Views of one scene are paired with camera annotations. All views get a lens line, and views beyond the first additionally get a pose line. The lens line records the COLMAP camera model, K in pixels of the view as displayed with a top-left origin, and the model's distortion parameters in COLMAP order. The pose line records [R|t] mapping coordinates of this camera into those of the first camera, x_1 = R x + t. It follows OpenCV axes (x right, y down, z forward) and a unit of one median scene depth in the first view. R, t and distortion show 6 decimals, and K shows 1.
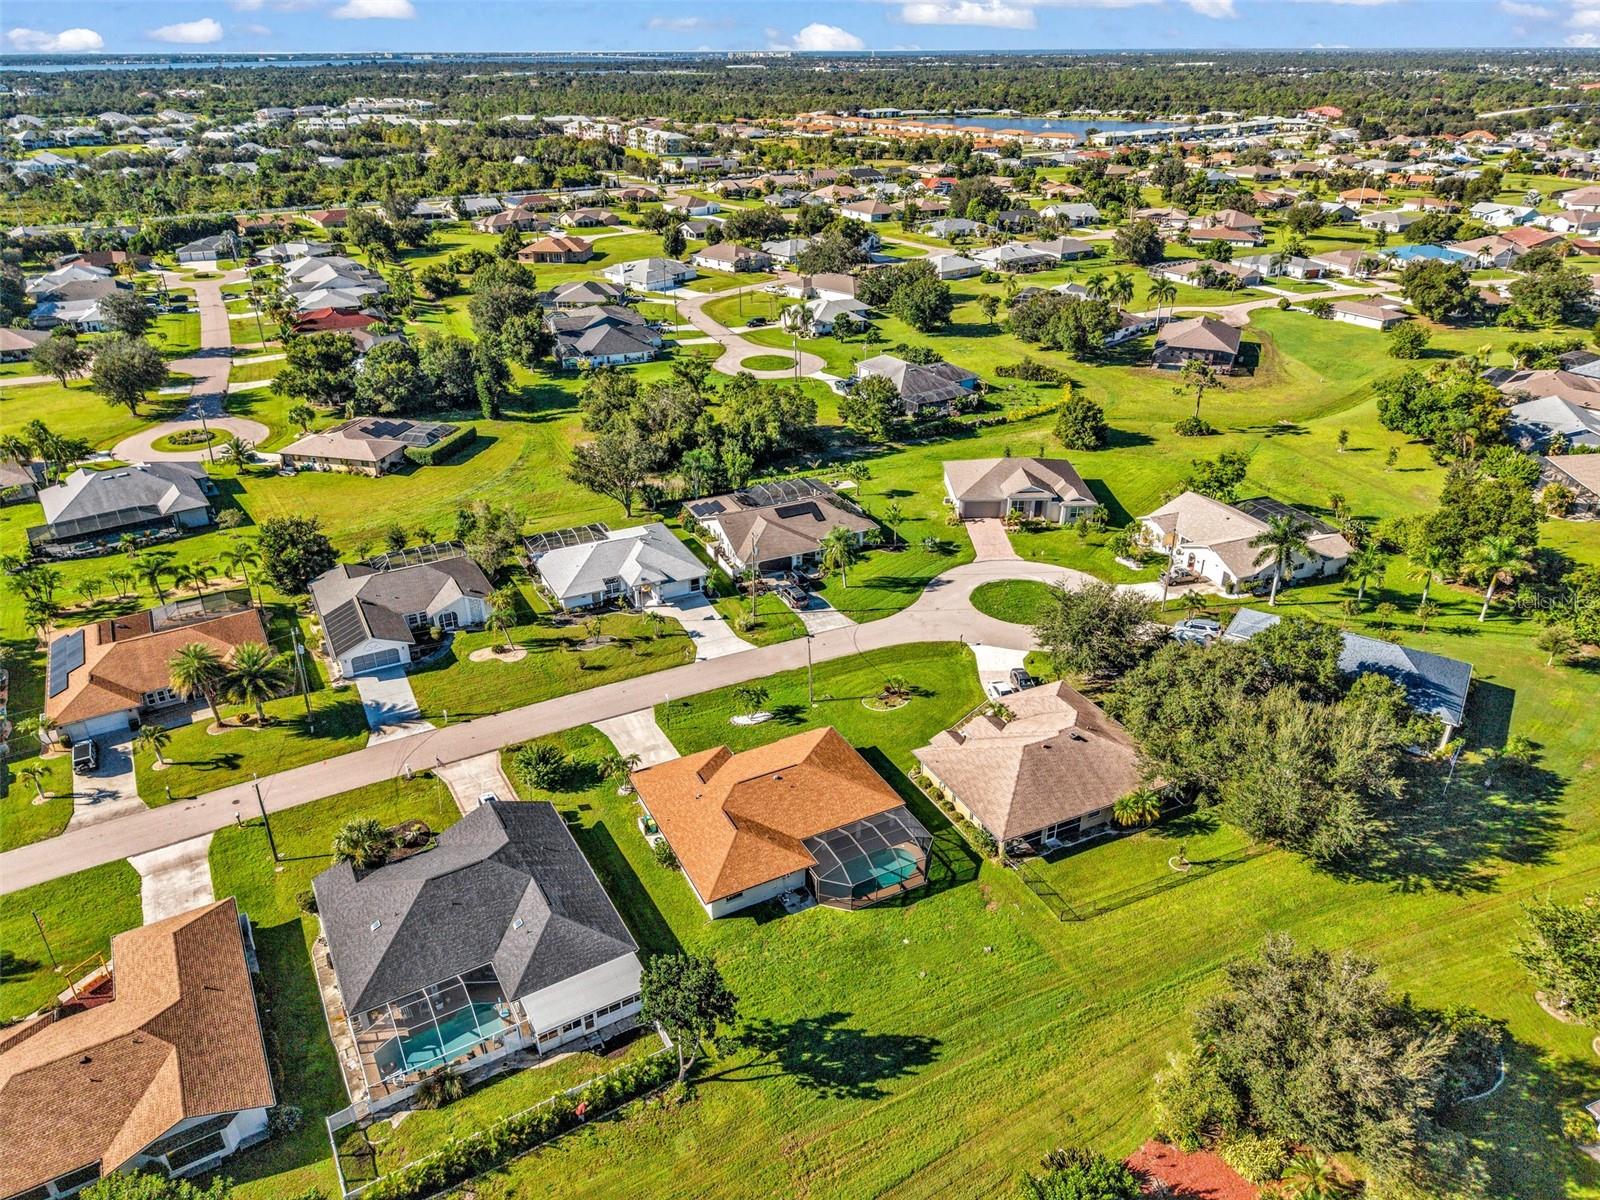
lens RADIAL K [[1070.4, 0, 798.1], [0, 1070.4, 600.1], [0, 0, 1]] dist [0.030845, -0.032560]
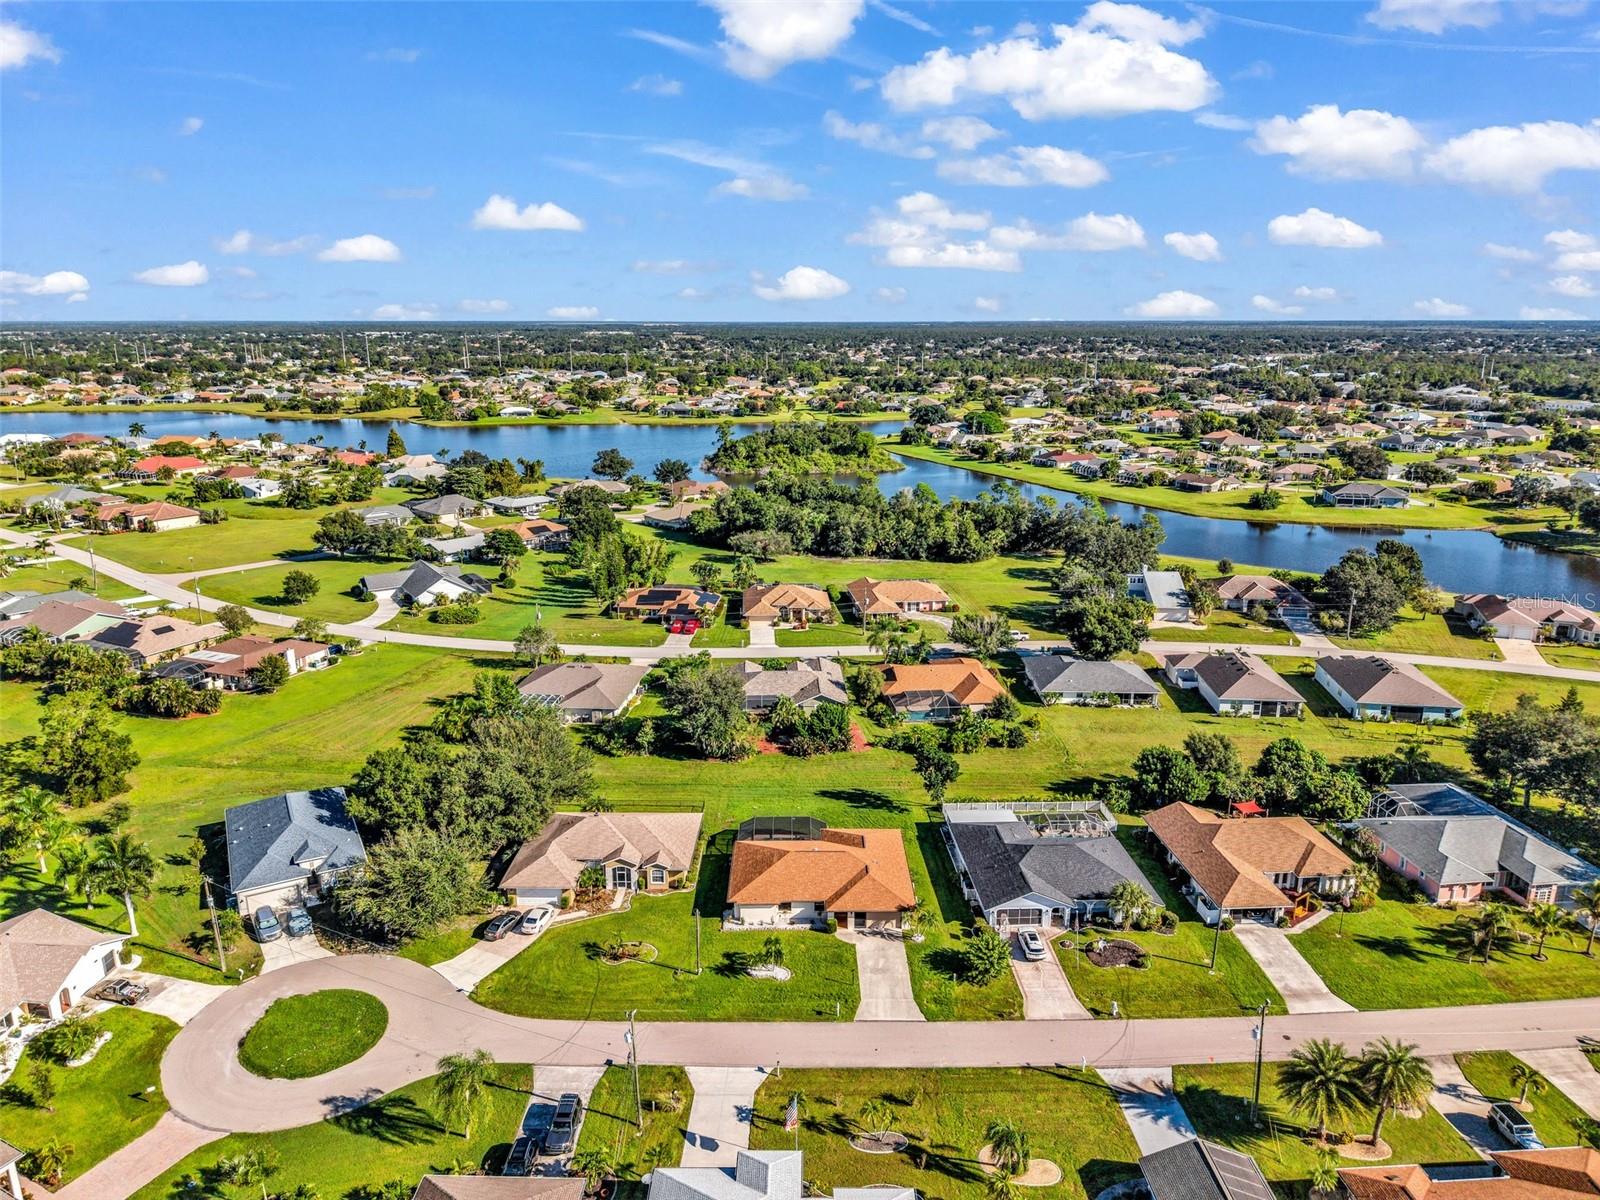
lens RADIAL K [[1065.5, 0, 798.3], [0, 1065.5, 609.1], [0, 0, 1]] dist [0.045792, -0.055656]
pose [[-0.890255, -0.115729, 0.440515, -0.435652], [0.211926, 0.750850, 0.625549, -0.703770], [-0.403154, 0.650255, -0.643922, 1.331327]]
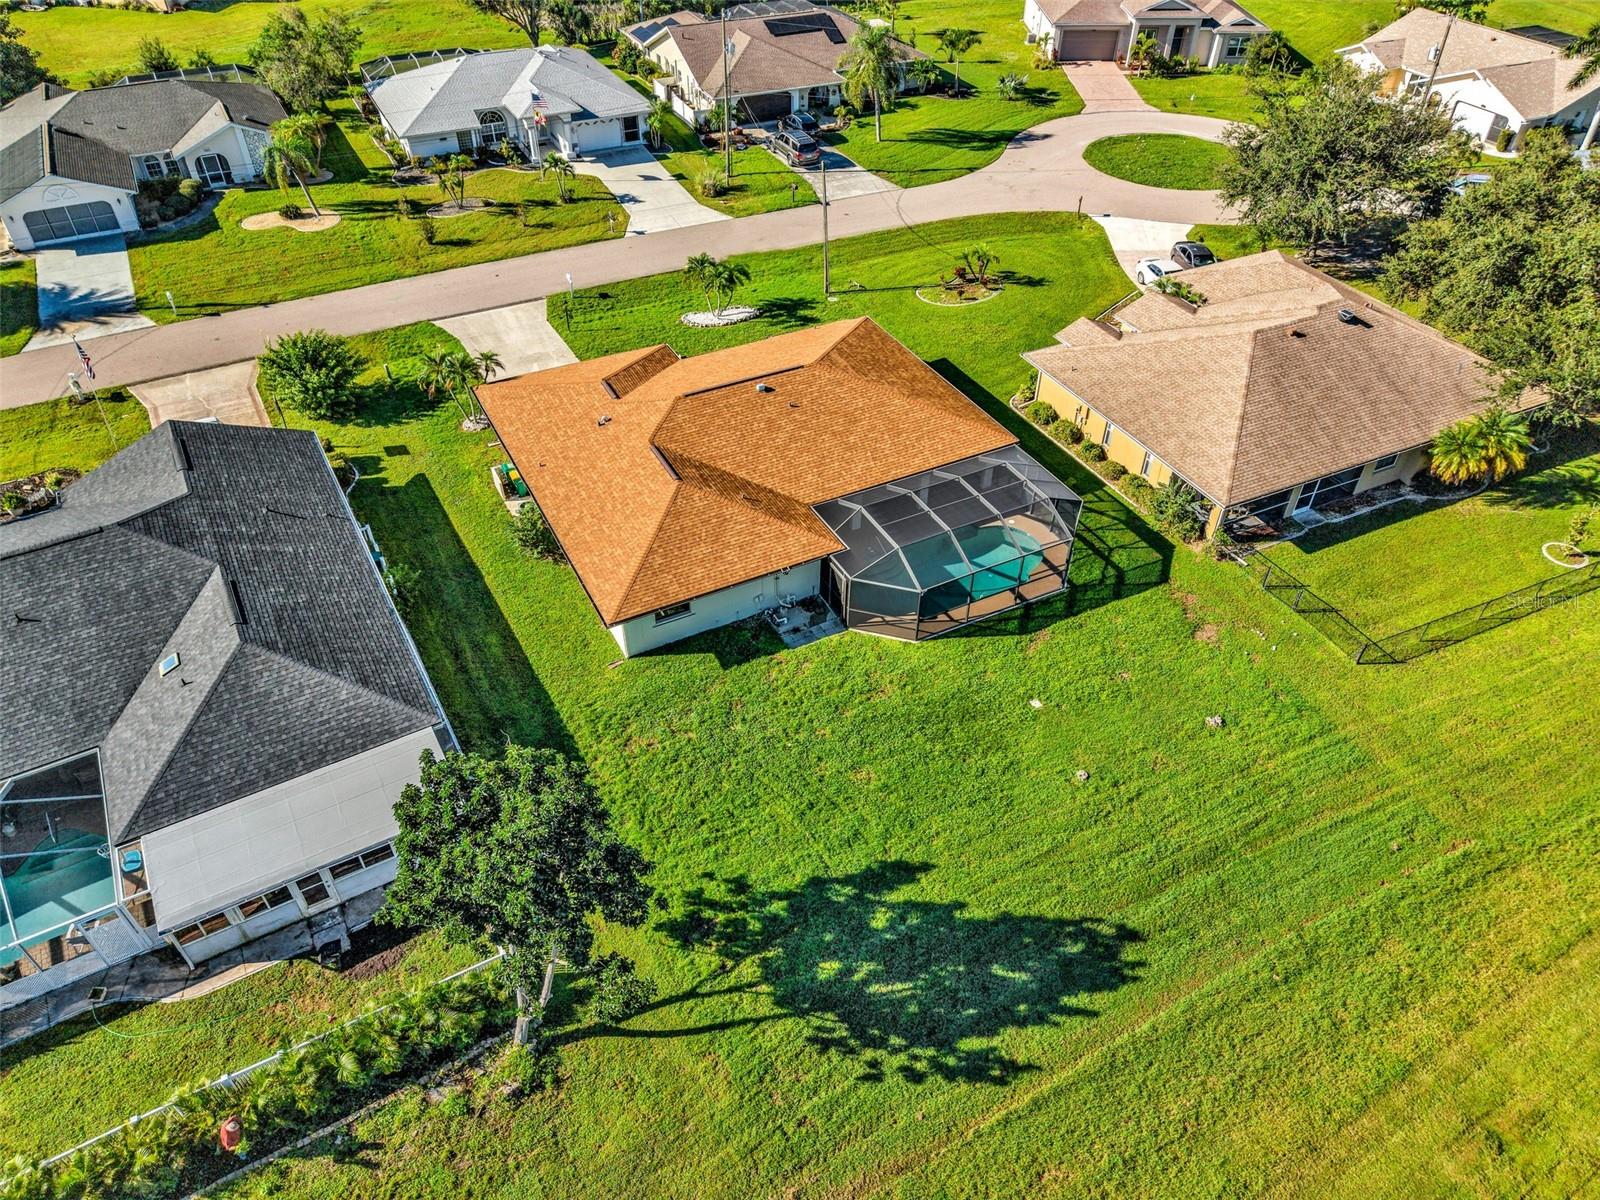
lens RADIAL K [[1070.4, 0, 798.1], [0, 1070.4, 600.1], [0, 0, 1]] dist [0.030845, -0.032560]
pose [[0.999973, 0.005459, 0.004923, -0.004593], [-0.006469, 0.971561, 0.236700, 0.116519], [-0.003491, -0.236725, 0.971570, 0.396858]]
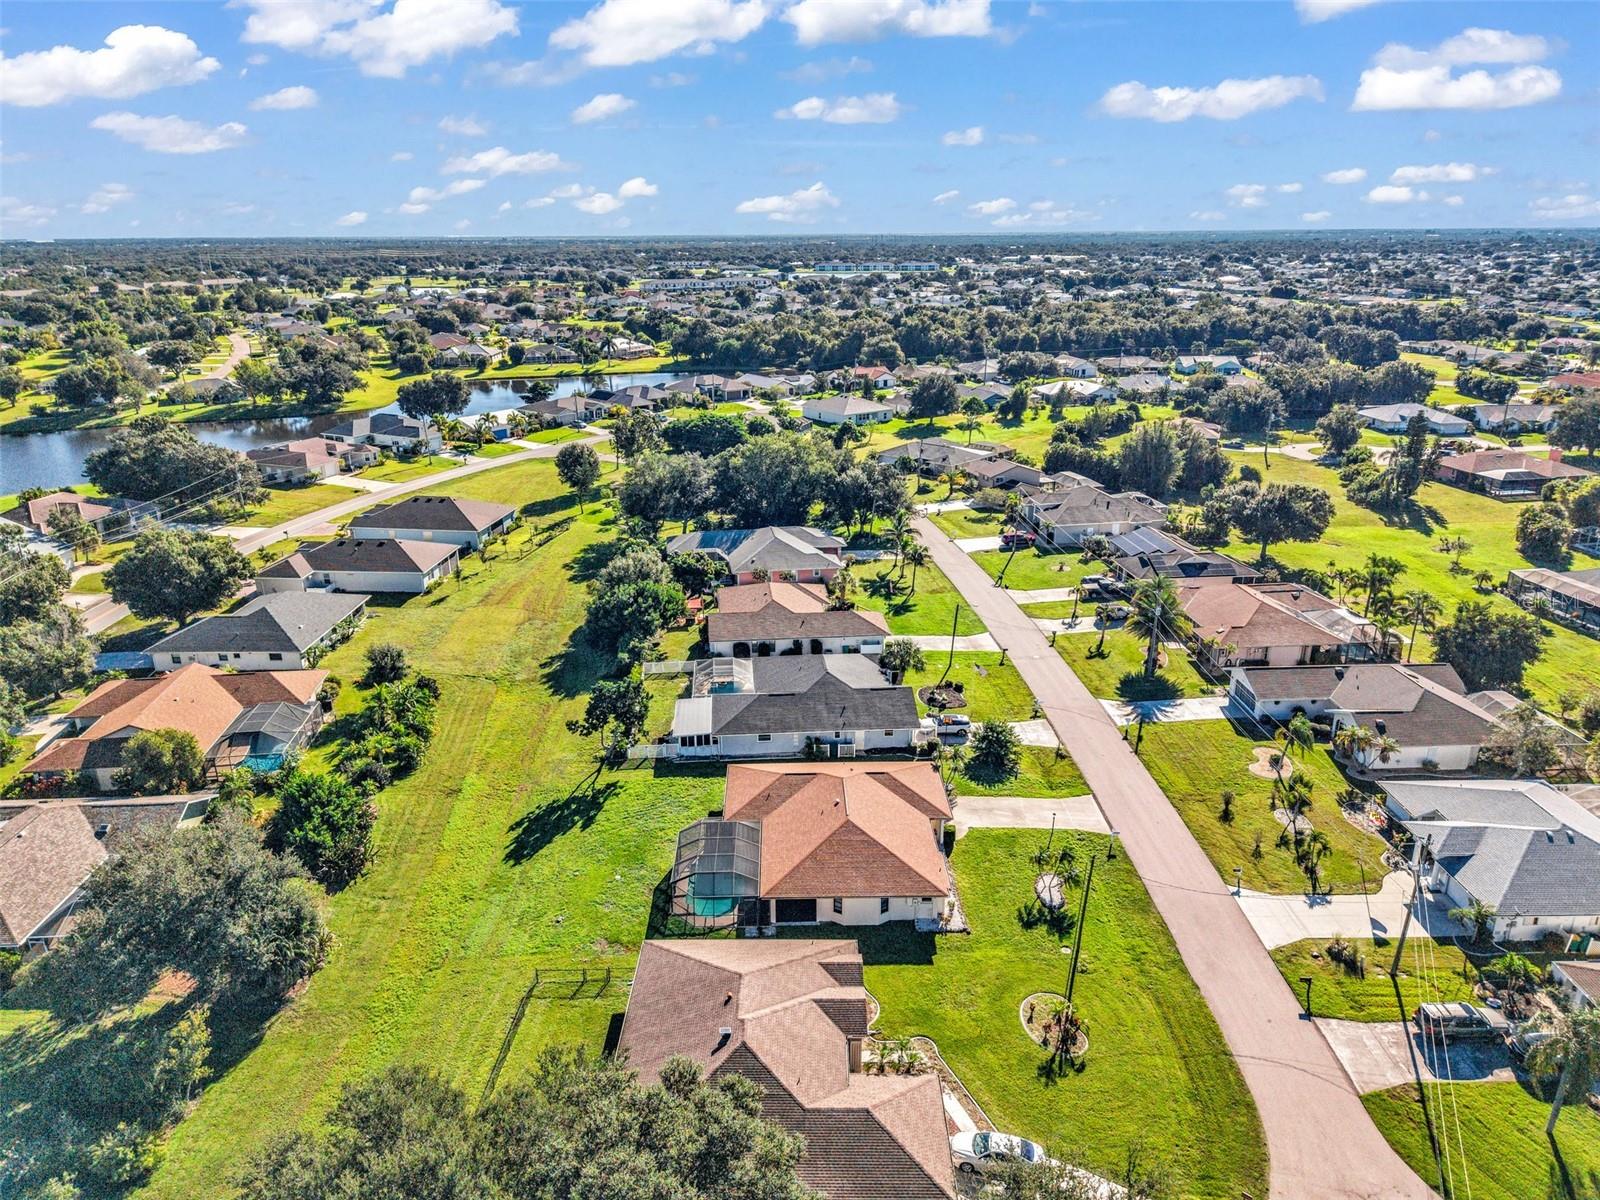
lens RADIAL K [[1065.5, 0, 798.3], [0, 1065.5, 609.1], [0, 0, 1]] dist [0.045792, -0.055656]
pose [[-0.443437, 0.304784, -0.842894, 0.570677], [-0.404128, 0.771406, 0.491542, -0.315835], [0.800028, 0.558604, -0.218899, 0.867384]]
